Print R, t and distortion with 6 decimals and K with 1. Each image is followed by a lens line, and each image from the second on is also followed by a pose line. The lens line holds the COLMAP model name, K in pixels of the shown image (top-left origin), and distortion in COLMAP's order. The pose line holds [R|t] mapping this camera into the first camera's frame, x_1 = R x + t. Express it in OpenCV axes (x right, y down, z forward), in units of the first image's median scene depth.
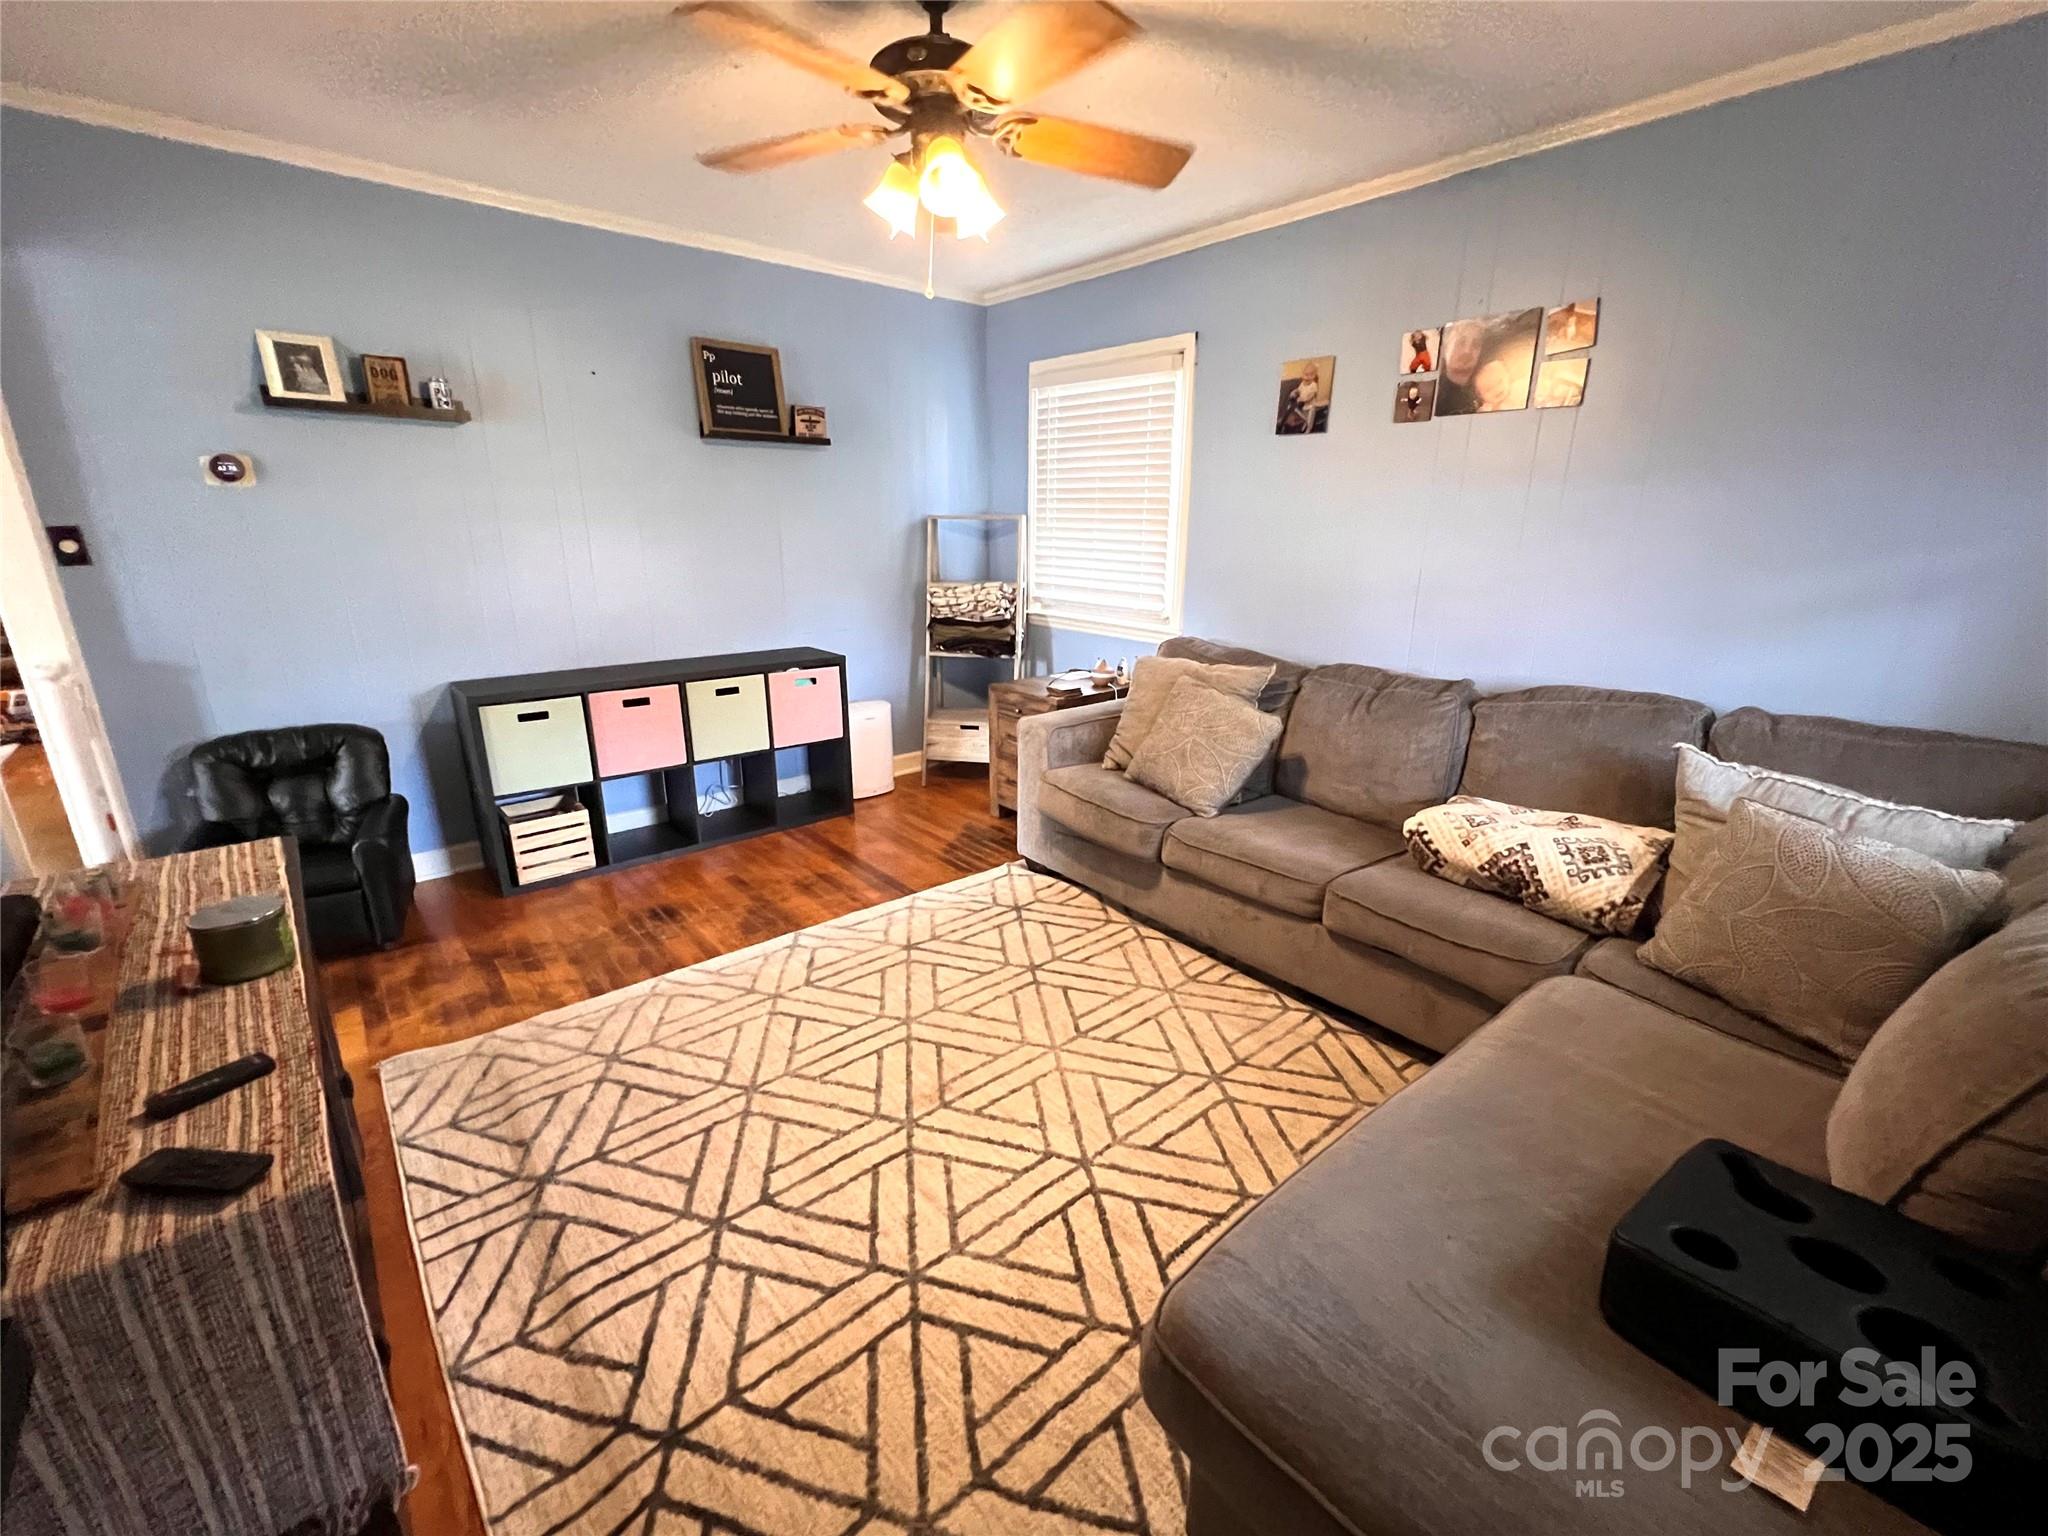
lens RADIAL K [[850.5, 0, 1018.5], [0, 850.5, 769.9], [0, 0, 1]] dist [-0.000461, 0.000677]
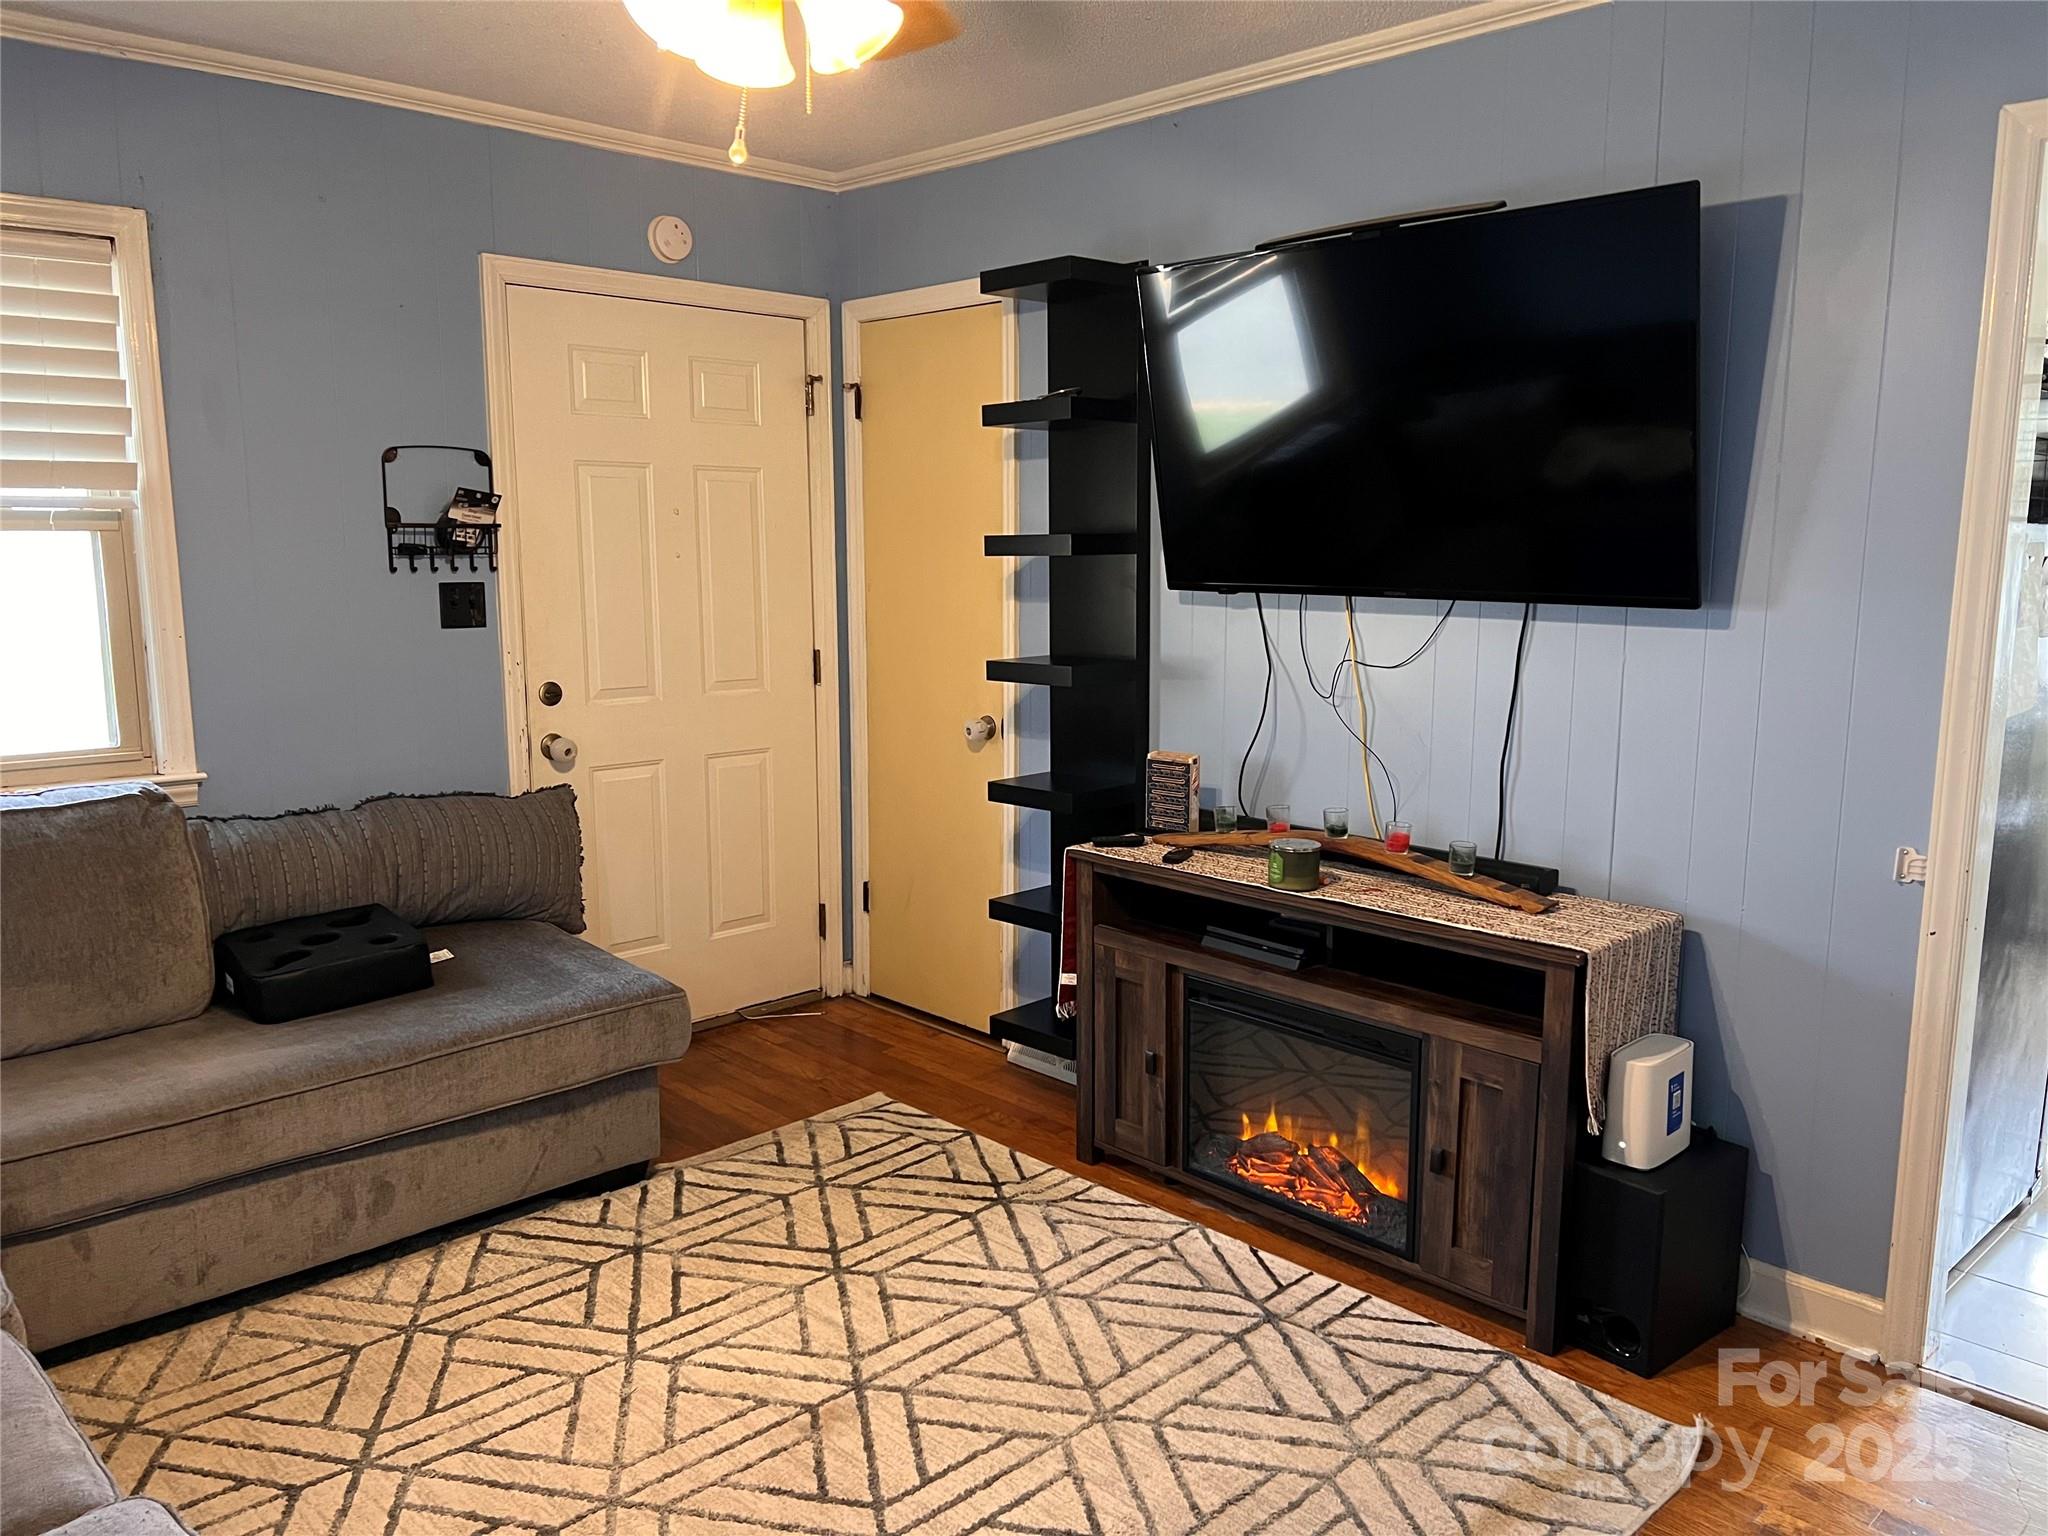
lens RADIAL K [[1531.2, 0, 1031.7], [0, 1531.2, 779.0], [0, 0, 1]] dist [0.073165, -0.080865]
pose [[-0.997503, -0.004994, -0.070442, -0.141616], [-0.035200, 0.899913, 0.434647, -0.497333], [0.061221, 0.436041, -0.897842, 1.553504]]
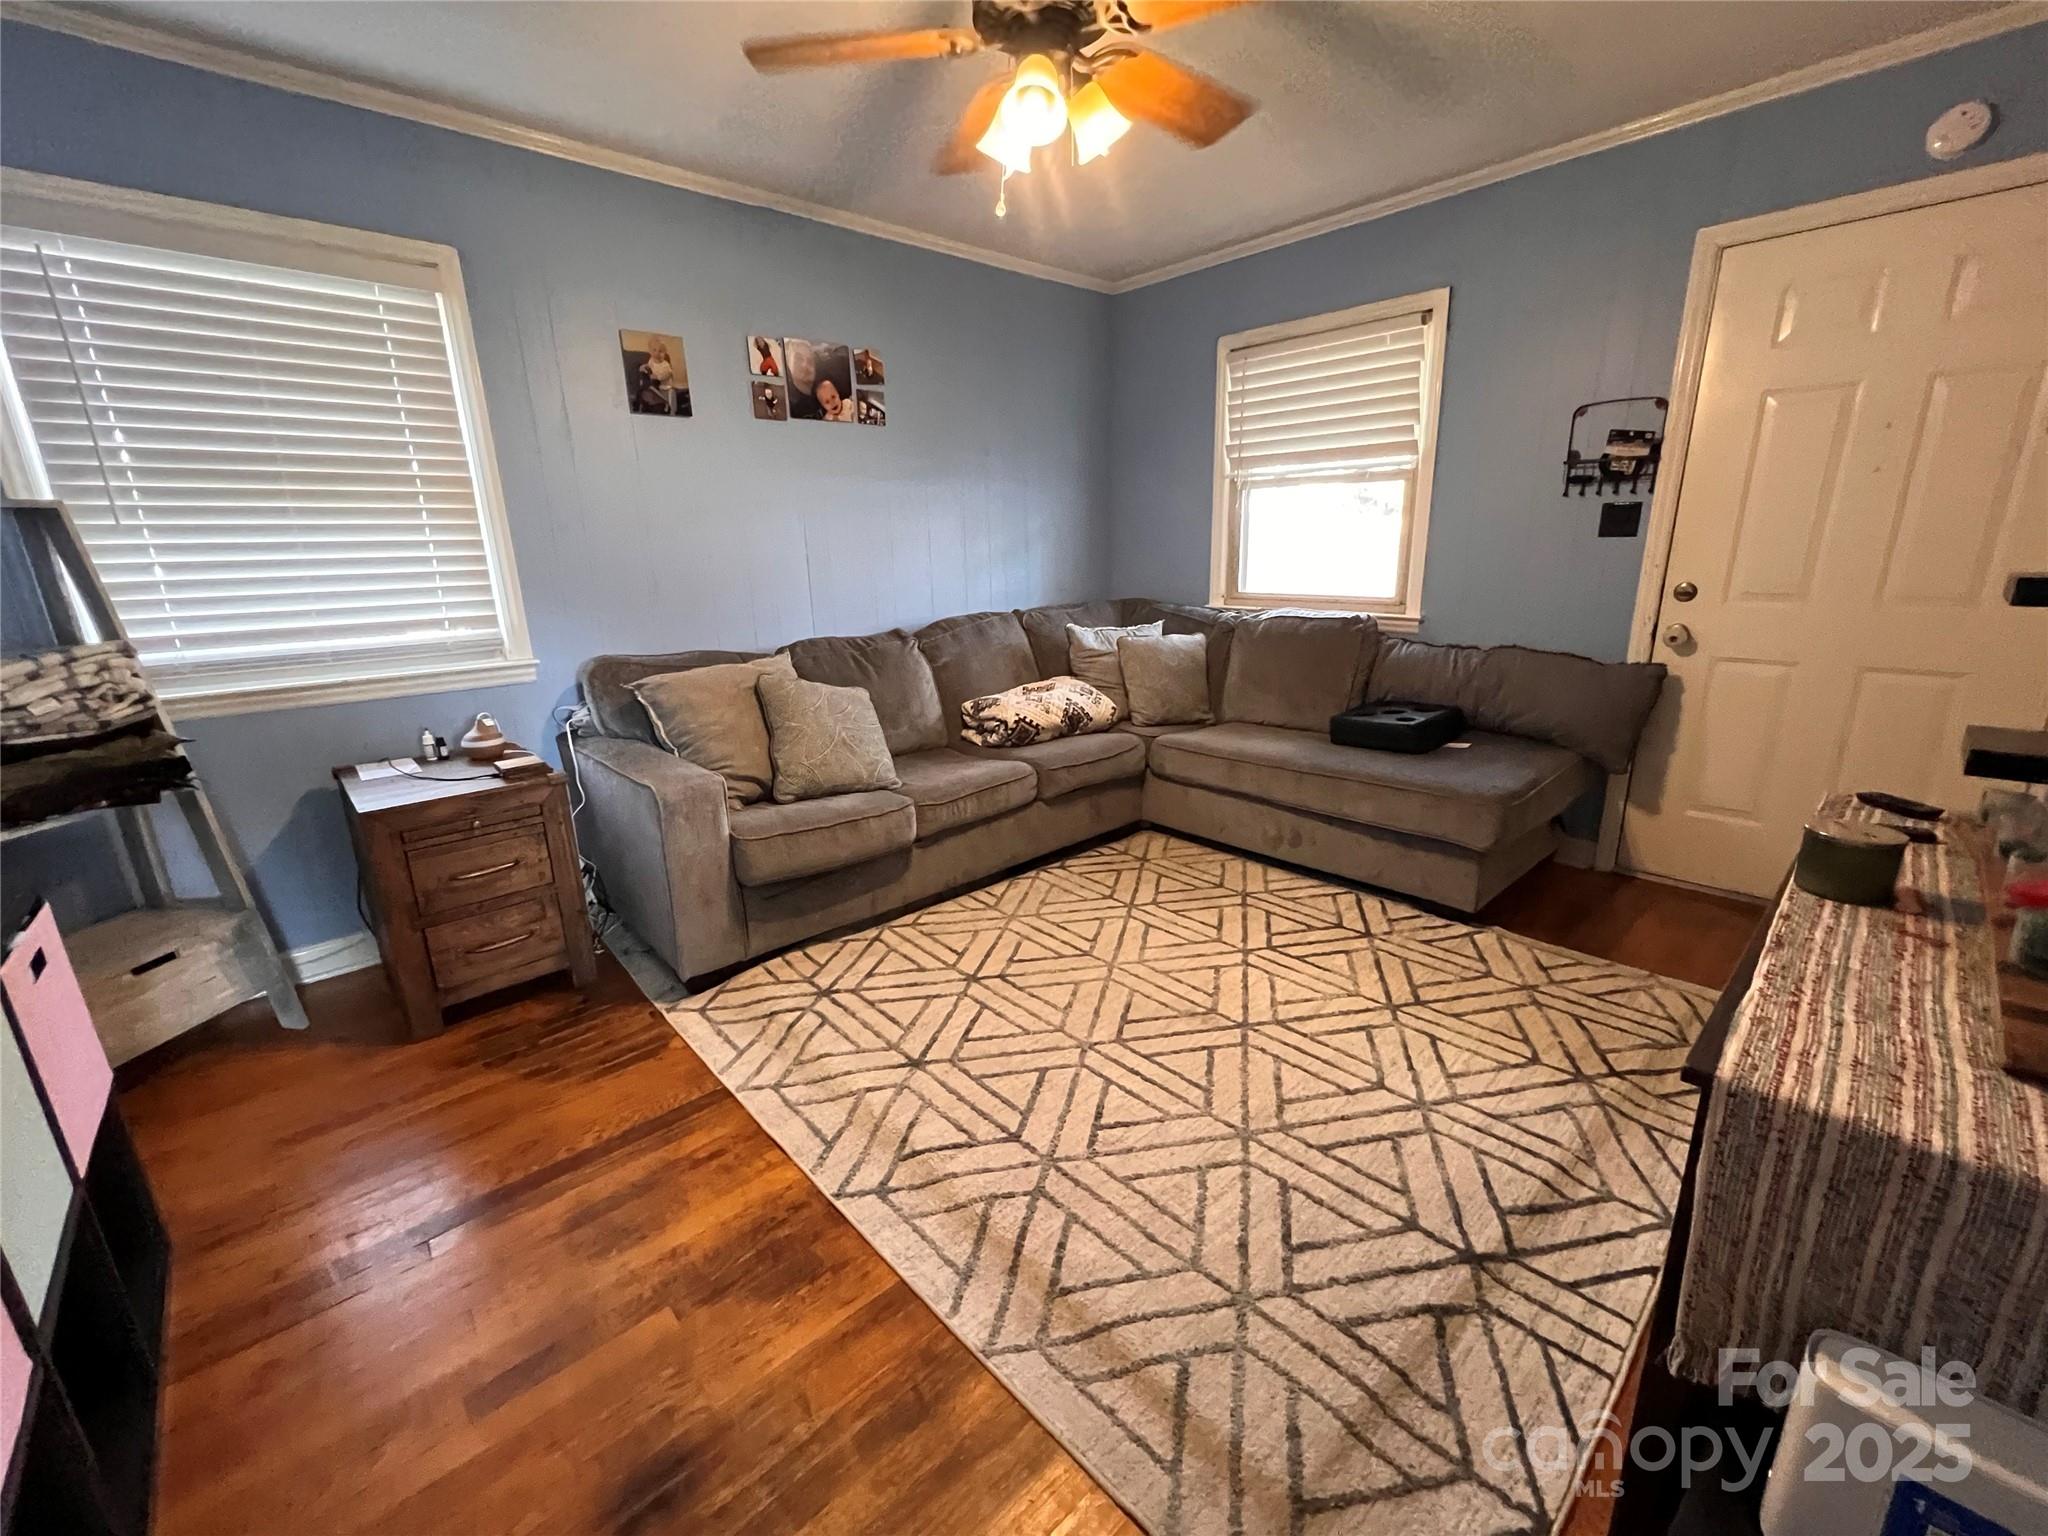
lens RADIAL K [[850.5, 0, 1036.4], [0, 850.5, 770.3], [0, 0, 1]] dist [-0.000461, 0.000677]
pose [[-0.052497, -0.272605, 0.960693, -0.855317], [0.308200, 0.910634, 0.275242, -0.216155], [-0.949872, 0.310535, 0.036211, 0.877949]]
